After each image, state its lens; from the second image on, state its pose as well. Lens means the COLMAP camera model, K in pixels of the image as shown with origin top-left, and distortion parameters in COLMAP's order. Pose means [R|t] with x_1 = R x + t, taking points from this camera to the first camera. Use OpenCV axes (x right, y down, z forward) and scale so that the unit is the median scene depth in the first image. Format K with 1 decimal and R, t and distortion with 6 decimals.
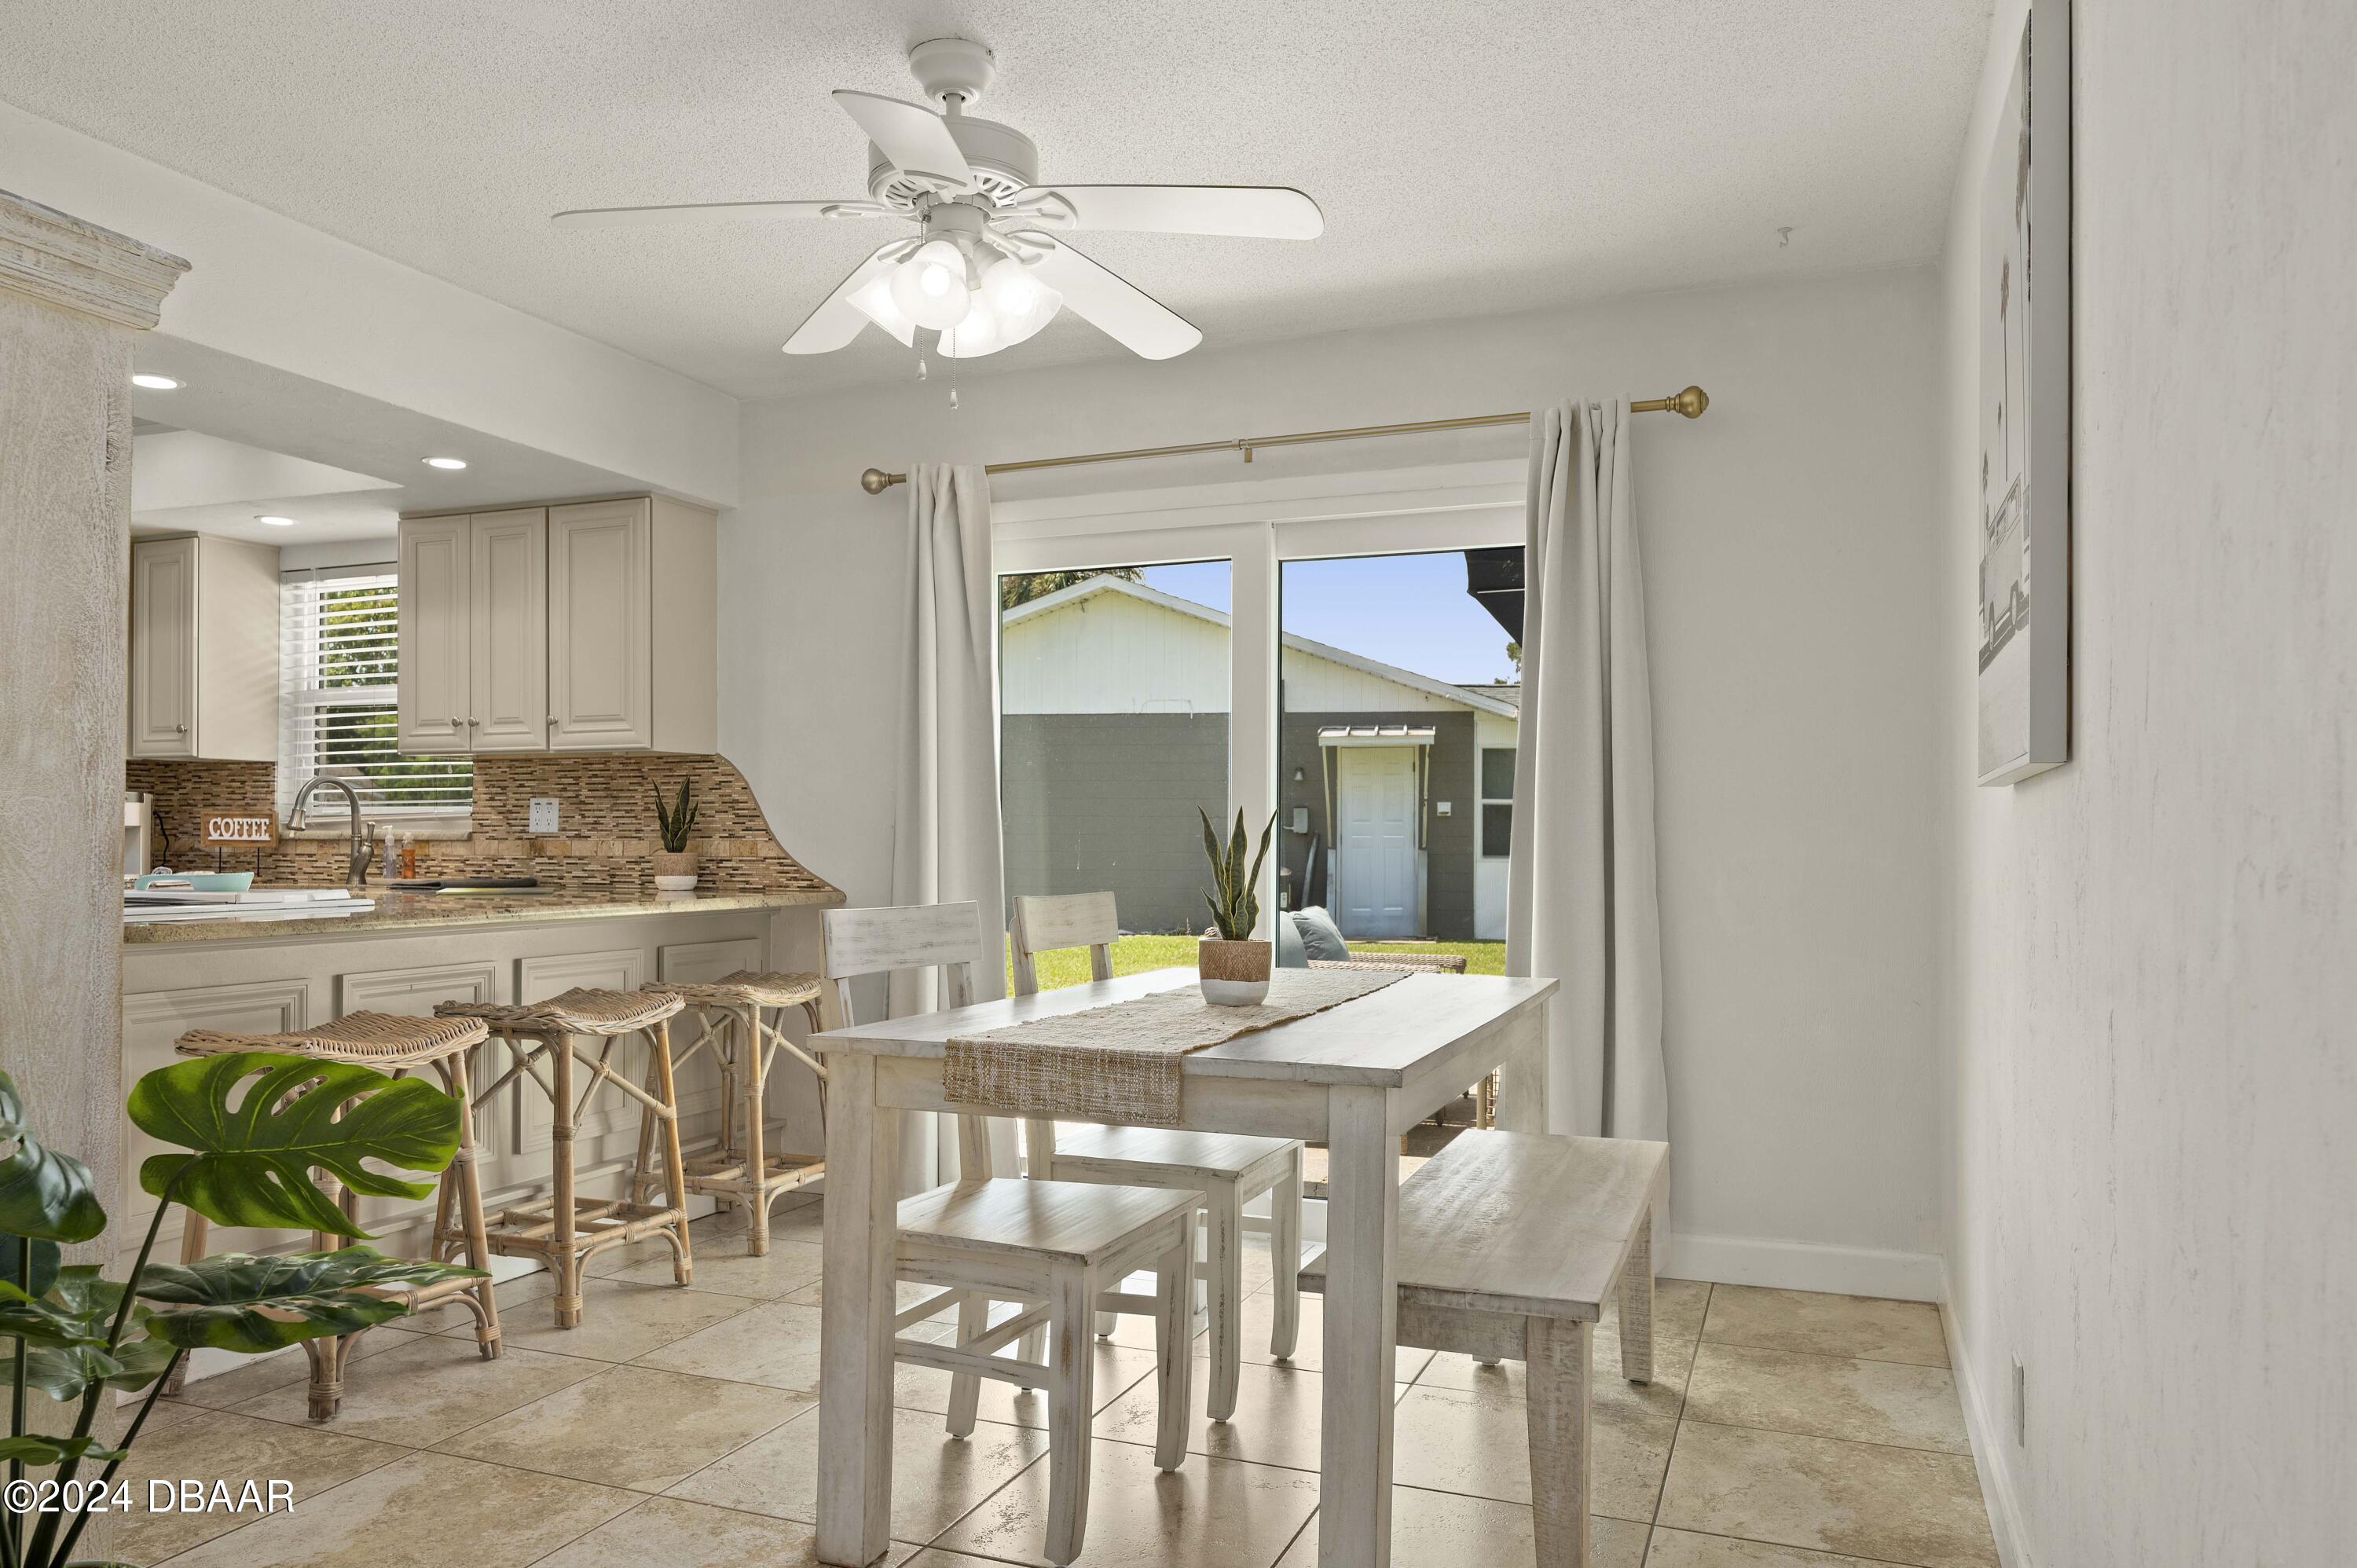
lens RADIAL K [[1608.0, 0, 1168.9], [0, 1608.0, 824.3], [0, 0, 1]] dist [0.004727, 0.001599]
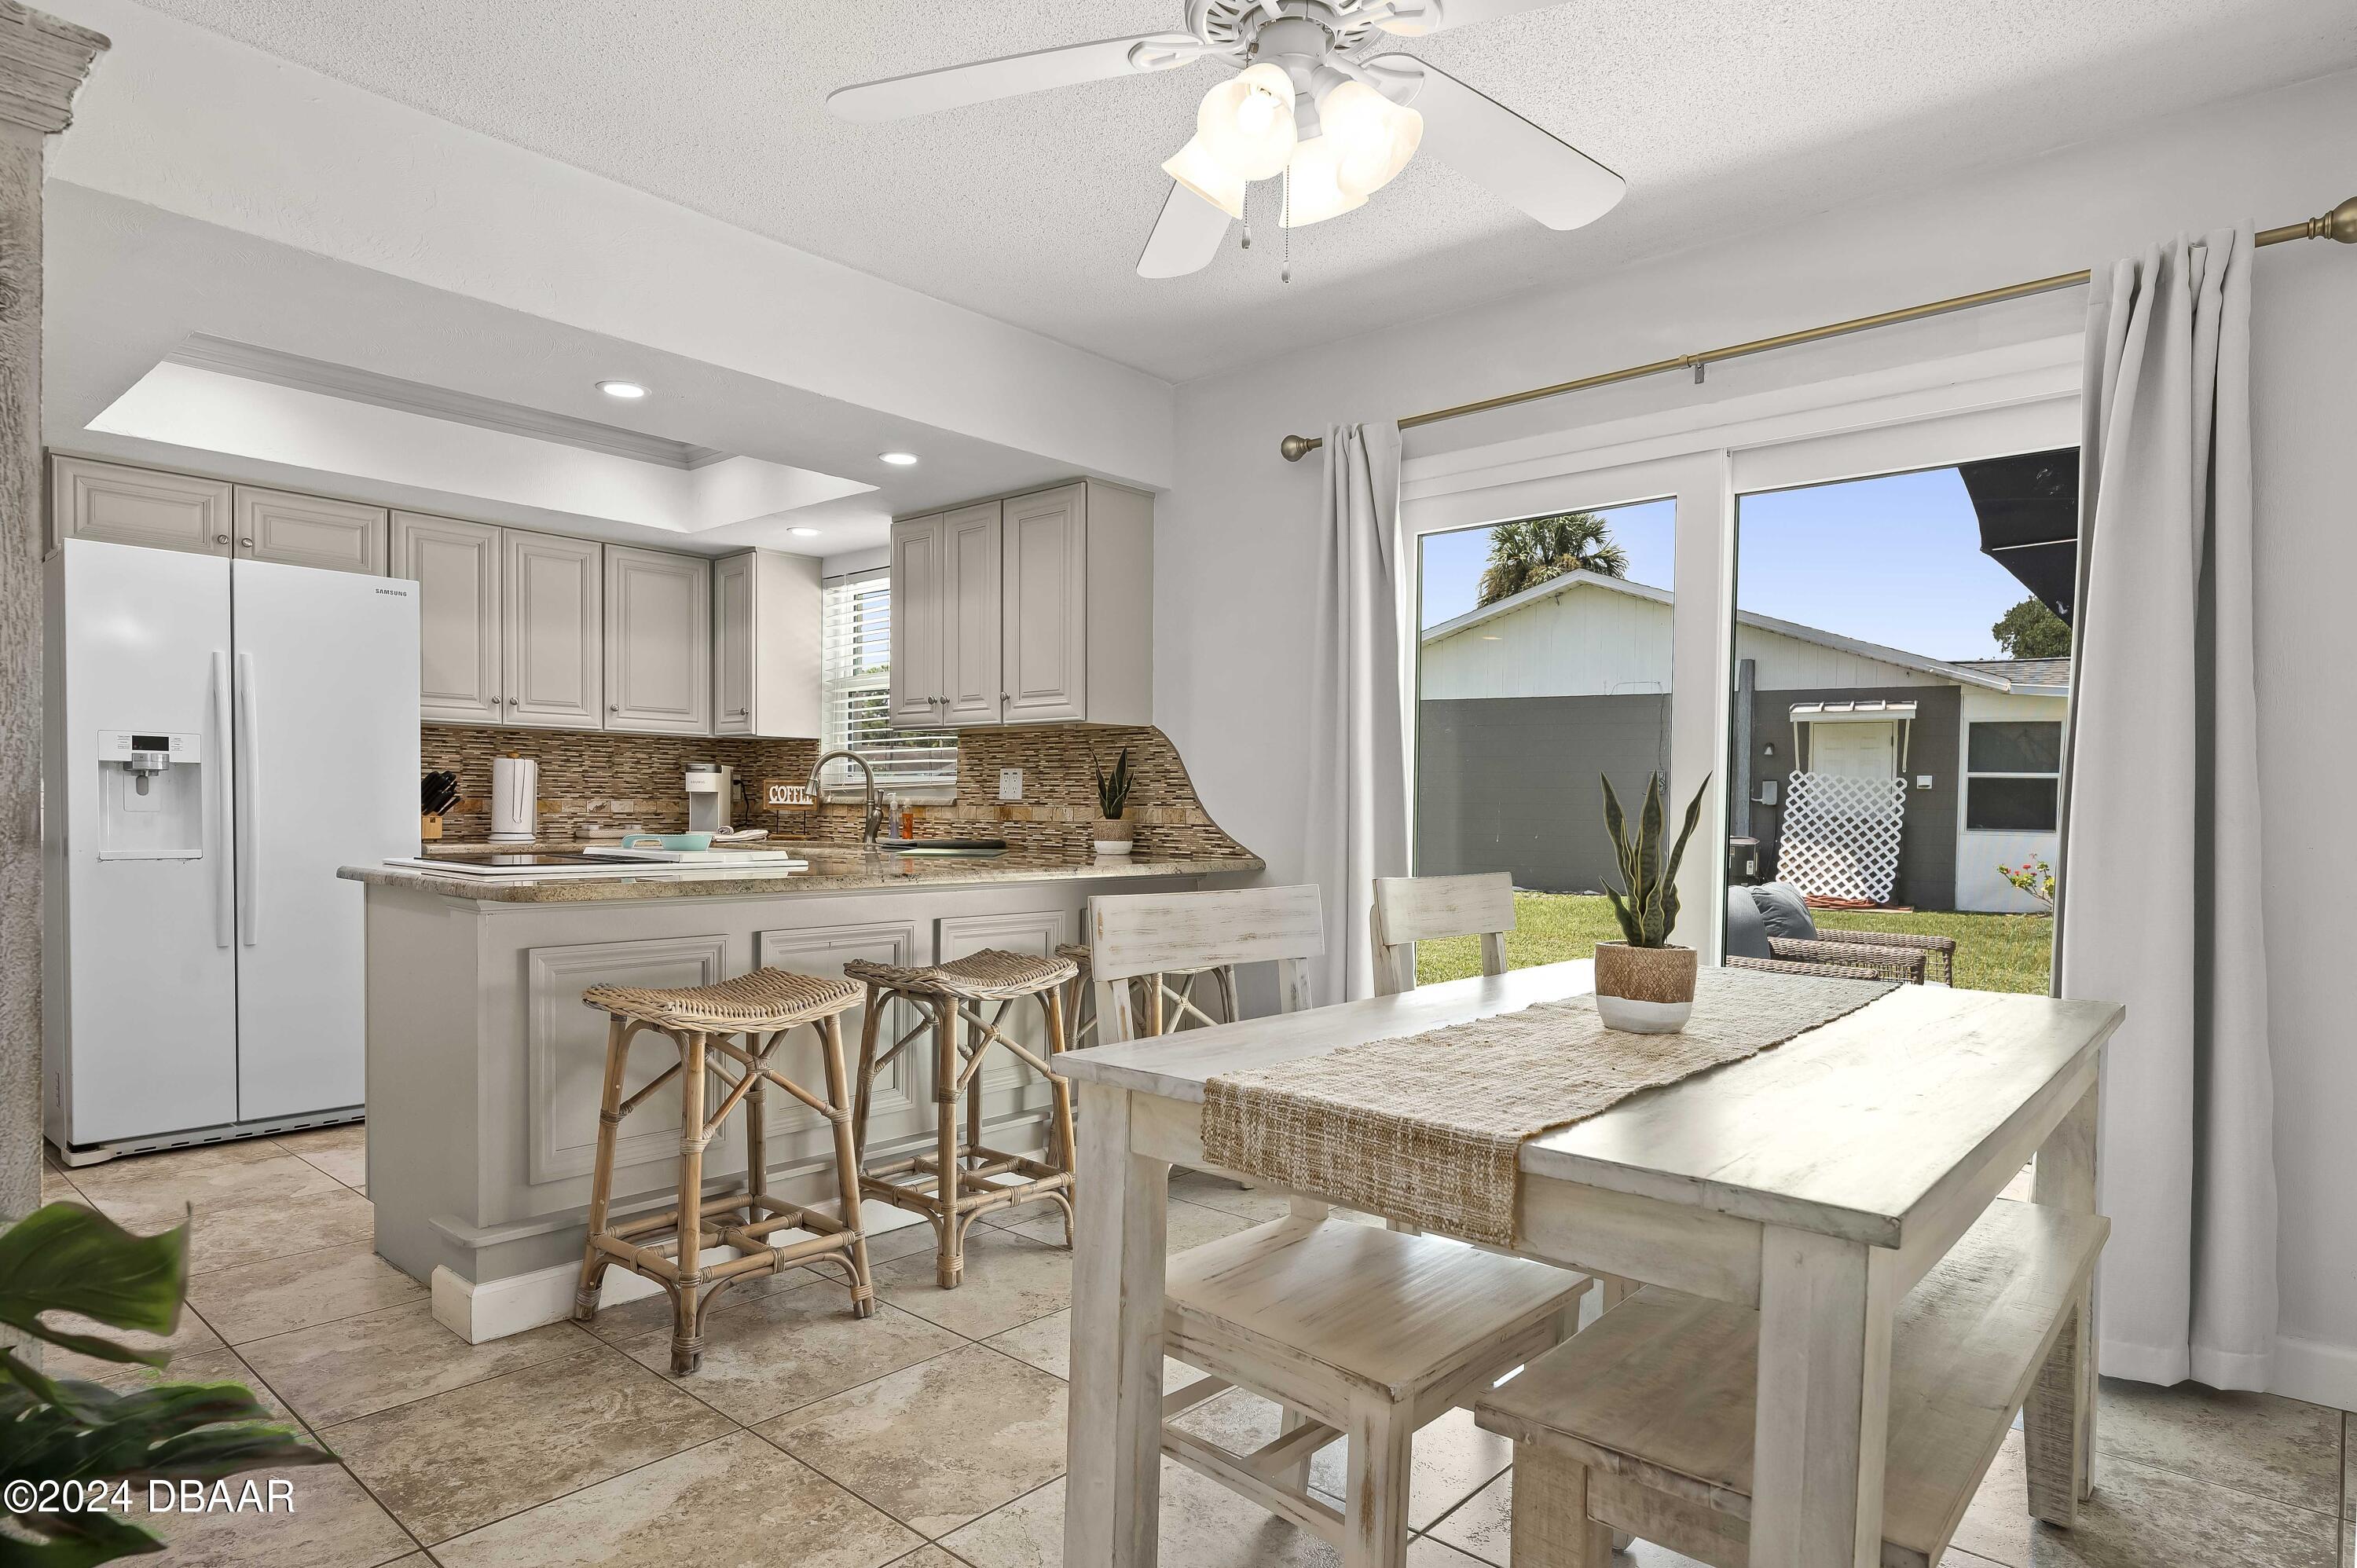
lens RADIAL K [[1303.2, 0, 1157.1], [0, 1303.2, 841.9], [0, 0, 1]] dist [0.000555, 0.000022]
pose [[0.936173, 0.017931, -0.351083, 0.028091], [-0.005195, 0.999295, 0.037185, 0.000516], [0.351502, -0.032988, 0.935606, 0.234140]]
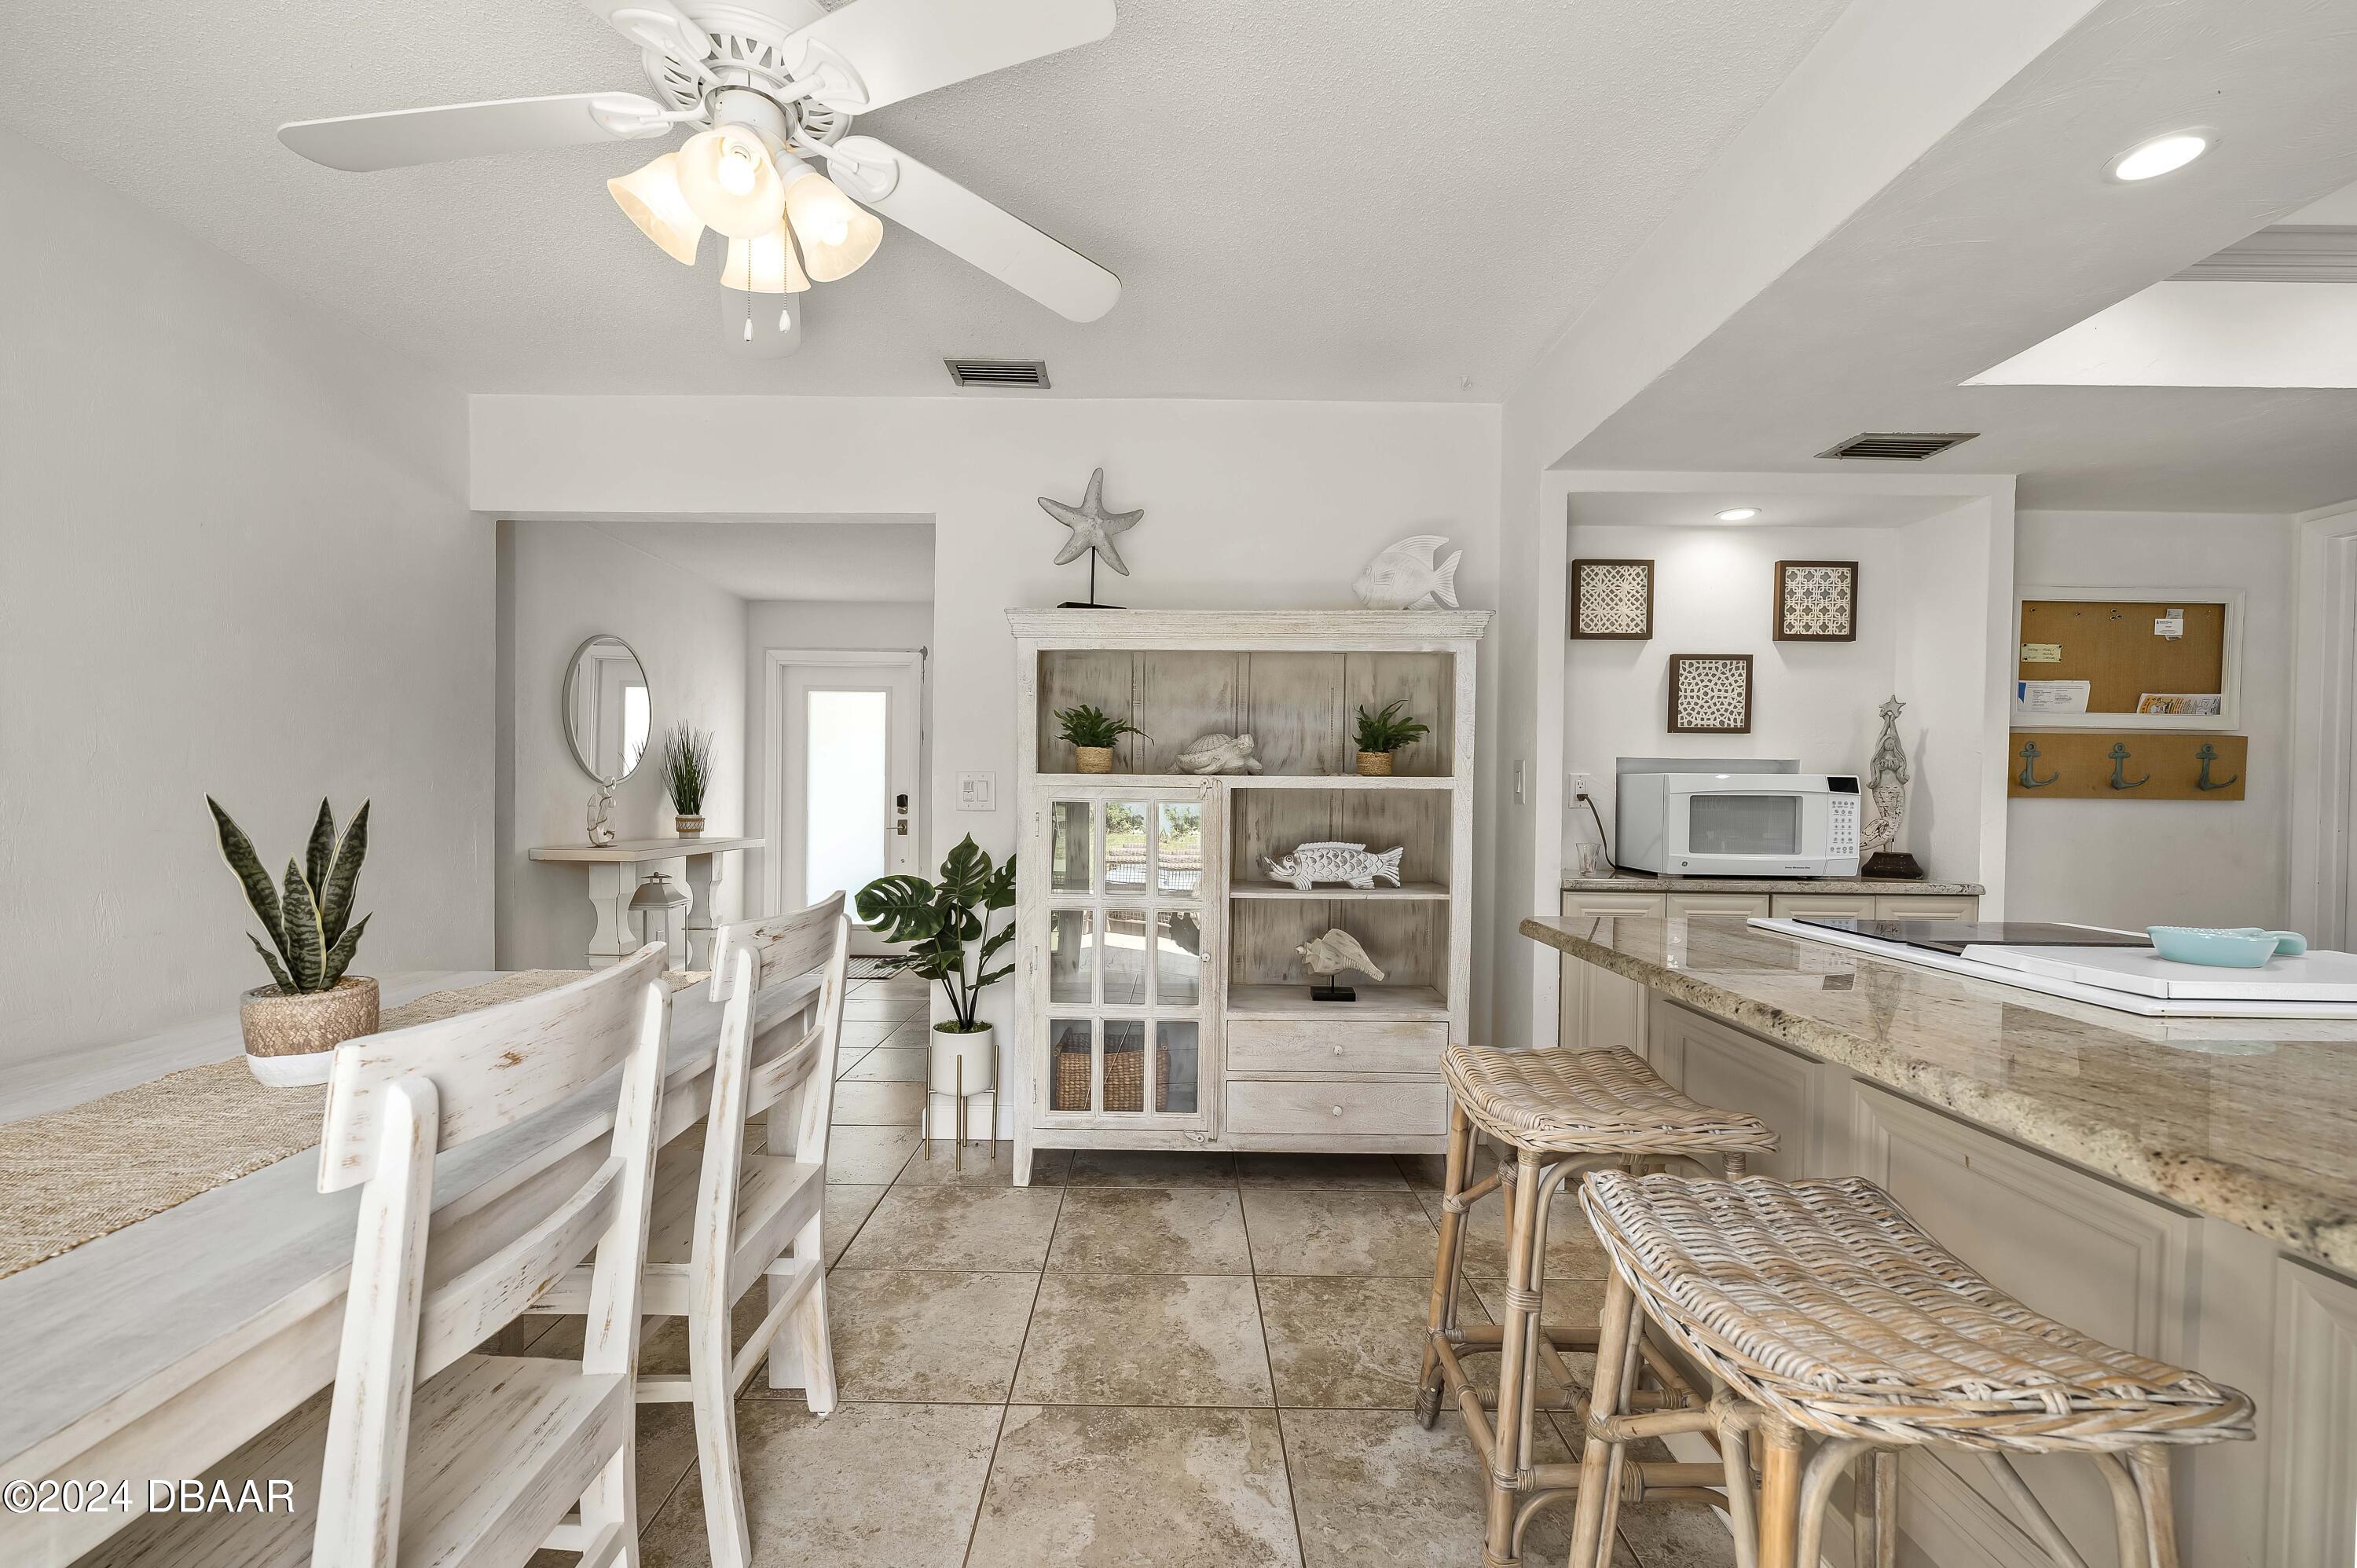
lens RADIAL K [[970.5, 0, 1162.6], [0, 970.5, 801.1], [0, 0, 1]] dist [0.002341, 0.000271]
pose [[-0.928584, -0.006373, -0.371066, -0.096489], [-0.006181, 0.999979, -0.001707, -0.012418], [0.371070, 0.000709, -0.928605, 1.035045]]
